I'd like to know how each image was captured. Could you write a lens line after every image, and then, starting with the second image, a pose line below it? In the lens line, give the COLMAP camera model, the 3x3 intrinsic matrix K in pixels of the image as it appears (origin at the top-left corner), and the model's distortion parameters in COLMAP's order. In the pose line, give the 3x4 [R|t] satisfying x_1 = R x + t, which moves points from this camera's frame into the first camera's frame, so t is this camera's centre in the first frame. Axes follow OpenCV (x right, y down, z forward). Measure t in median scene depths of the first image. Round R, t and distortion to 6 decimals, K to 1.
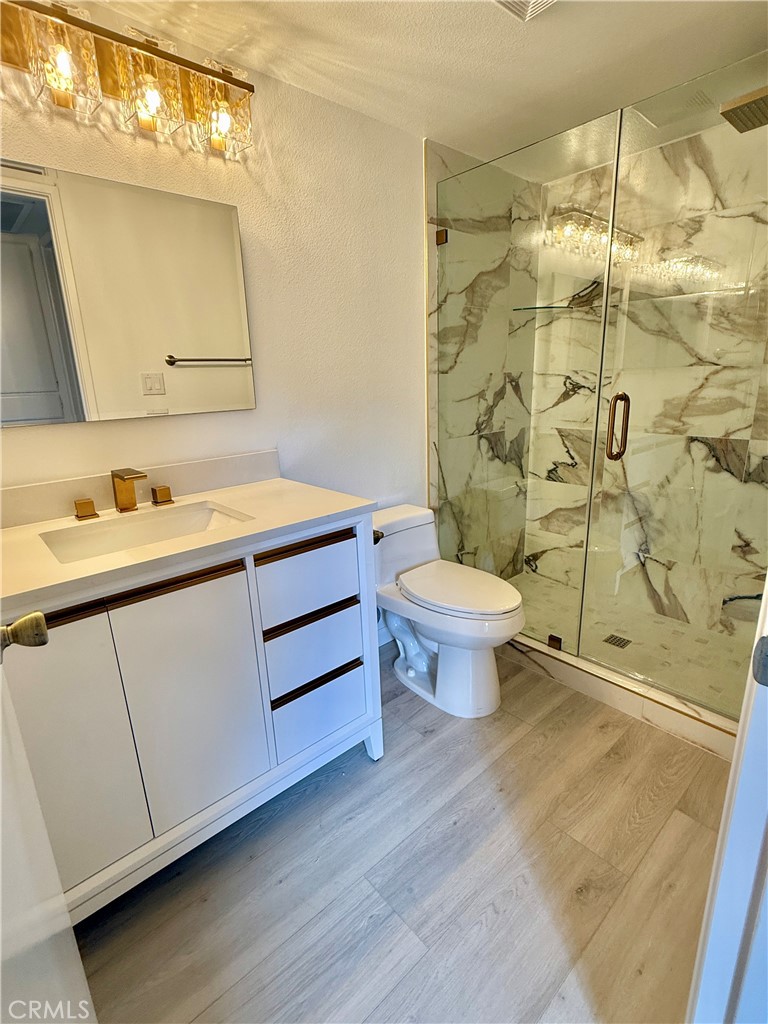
lens RADIAL K [[492.9, 0, 385.3], [0, 492.9, 512.3], [0, 0, 1]] dist [0.000044, 0.000378]
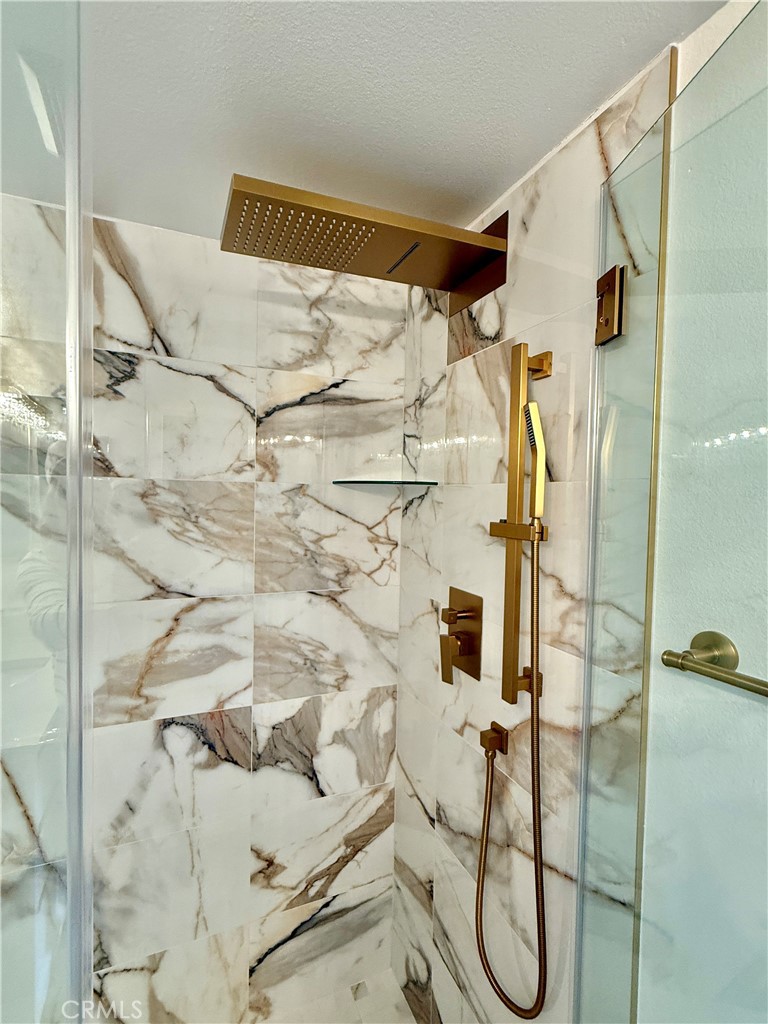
lens RADIAL K [[492.9, 0, 385.3], [0, 492.9, 512.3], [0, 0, 1]] dist [0.000044, 0.000378]
pose [[0.307980, 0.008219, 0.951357, 0.163578], [0.226810, 0.970497, -0.081809, -0.276530], [-0.923962, 0.240973, 0.297029, 0.541064]]
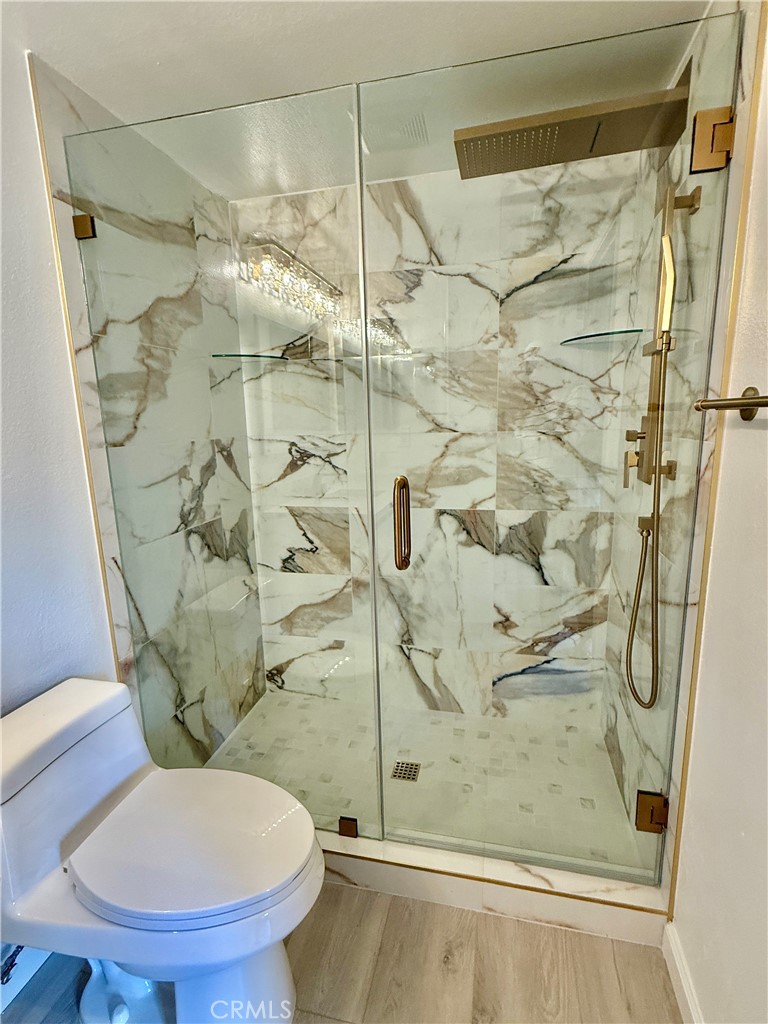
lens RADIAL K [[492.9, 0, 385.3], [0, 492.9, 512.3], [0, 0, 1]] dist [0.000044, 0.000378]
pose [[0.819642, -0.100374, 0.564014, 0.038041], [0.153545, 0.987000, -0.047486, -0.120276], [-0.551916, 0.125524, 0.824399, 0.319063]]
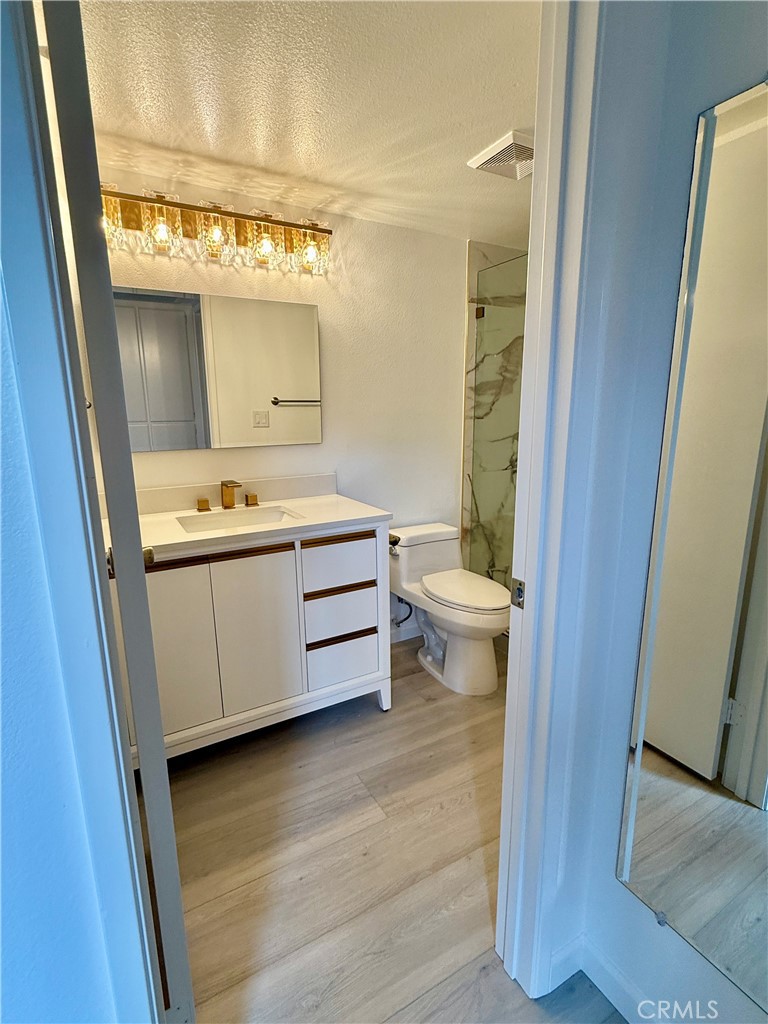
lens RADIAL K [[492.3, 0, 381.6], [0, 492.3, 514.6], [0, 0, 1]] dist [0.000787, 0.000111]
pose [[0.976813, 0.066539, -0.203491, 0.147466], [-0.077367, 0.995954, -0.045723, 0.030006], [0.199625, 0.060406, 0.978009, -0.231019]]
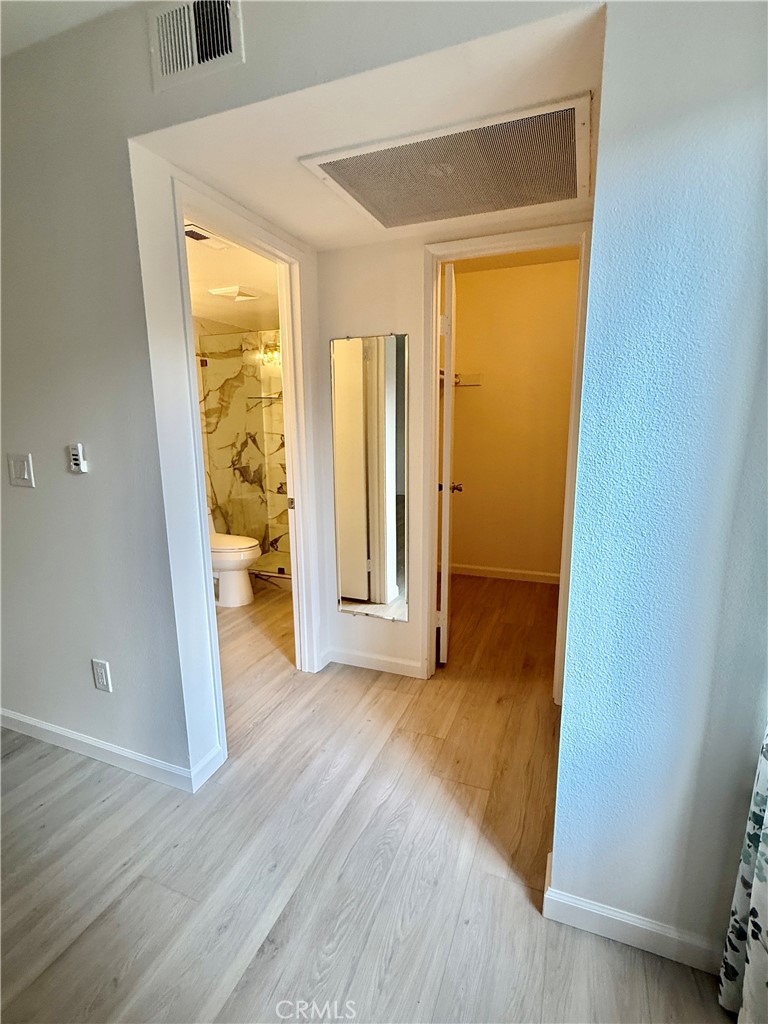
lens RADIAL K [[492.9, 0, 385.3], [0, 492.9, 512.3], [0, 0, 1]] dist [0.000044, 0.000378]
pose [[0.895007, -0.061796, 0.441750, -0.121580], [0.100205, 0.992898, -0.064125, 0.183144], [-0.434650, 0.101658, 0.894843, -0.859924]]
